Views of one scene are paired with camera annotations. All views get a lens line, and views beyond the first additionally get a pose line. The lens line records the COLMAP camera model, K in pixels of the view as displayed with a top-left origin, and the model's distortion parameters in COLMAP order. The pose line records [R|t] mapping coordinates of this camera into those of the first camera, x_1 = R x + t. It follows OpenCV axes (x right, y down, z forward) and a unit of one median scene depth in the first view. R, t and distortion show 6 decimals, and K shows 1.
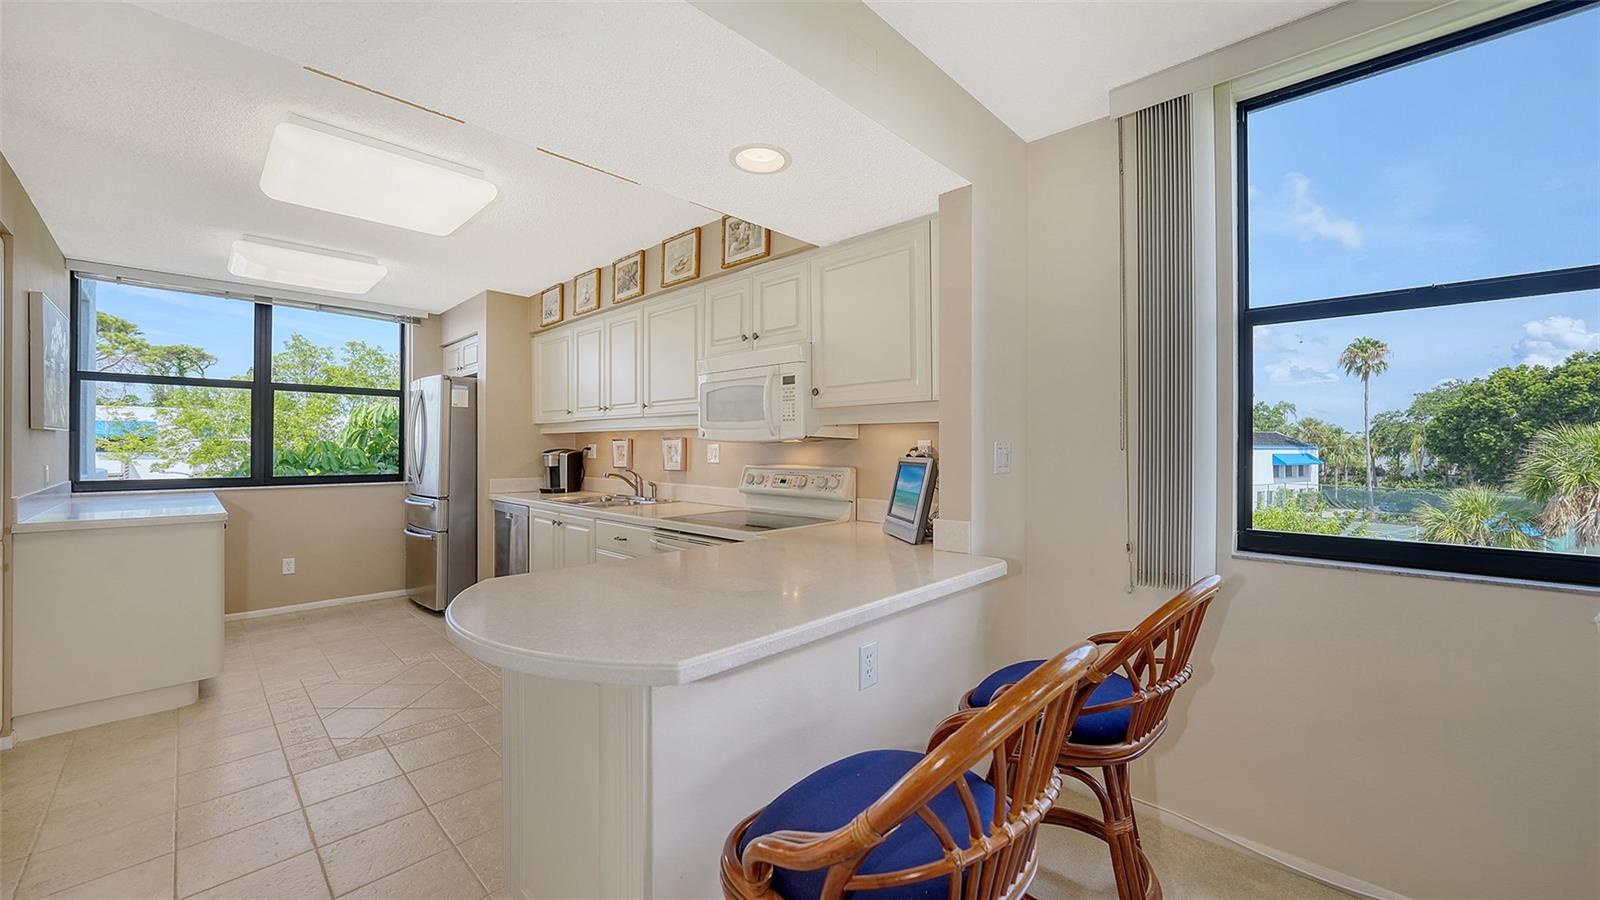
lens RADIAL K [[600.1, 0, 804.9], [0, 600.1, 442.5], [0, 0, 1]] dist [-0.000656, -0.000038]
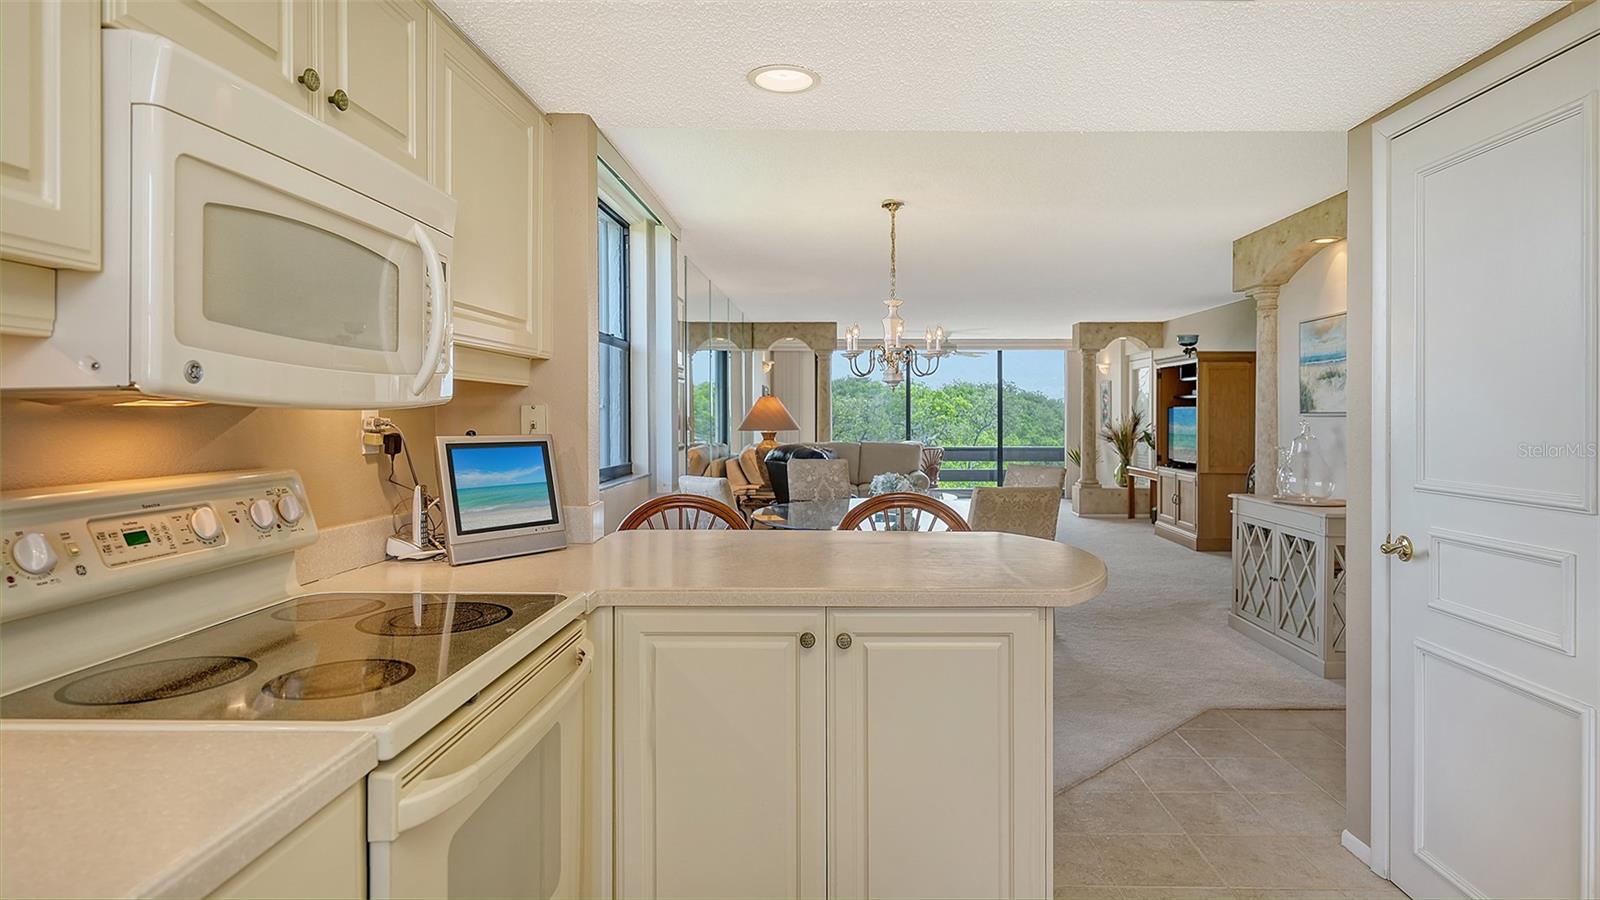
lens RADIAL K [[878.3, 0, 832.7], [0, 878.3, 437.4], [0, 0, 1]] dist [-0.000444, 0.000066]
pose [[-0.681078, -0.016612, 0.732023, -0.397984], [-0.002388, 0.999788, 0.020466, 0.003344], [-0.732207, 0.012191, -0.680973, 0.701427]]
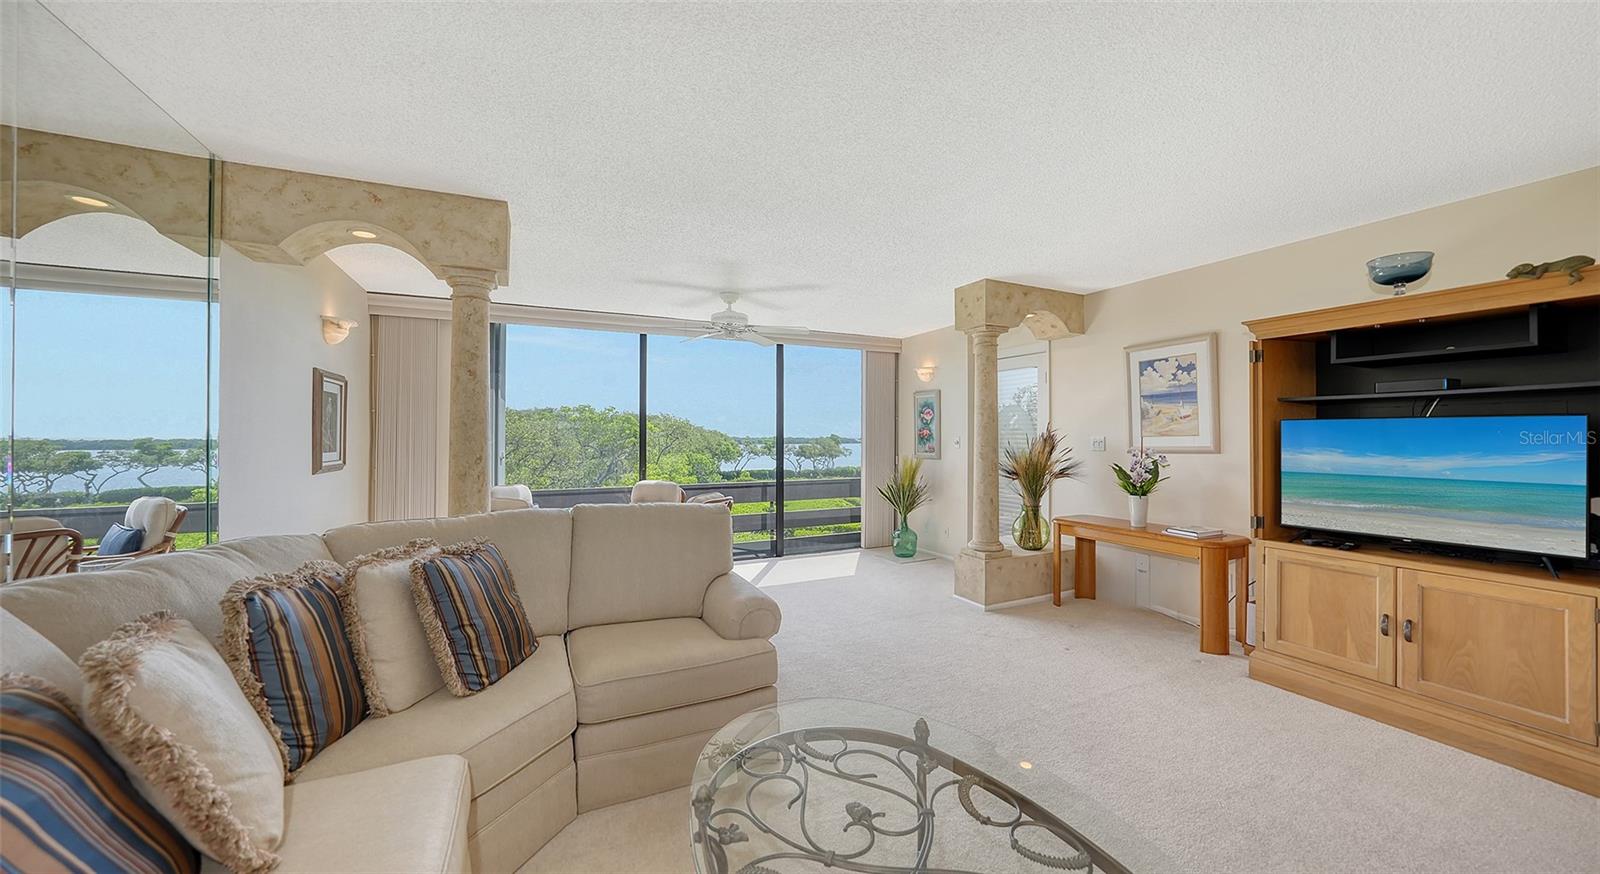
lens RADIAL K [[559.2, 0, 843.6], [0, 559.2, 432.9], [0, 0, 1]] dist [-0.018371, 0.000005]
pose [[-0.956850, 0.006562, 0.290509, 0.808949], [0.002880, 0.999910, -0.013100, -0.003865], [-0.290569, -0.011698, -0.956783, -0.454184]]
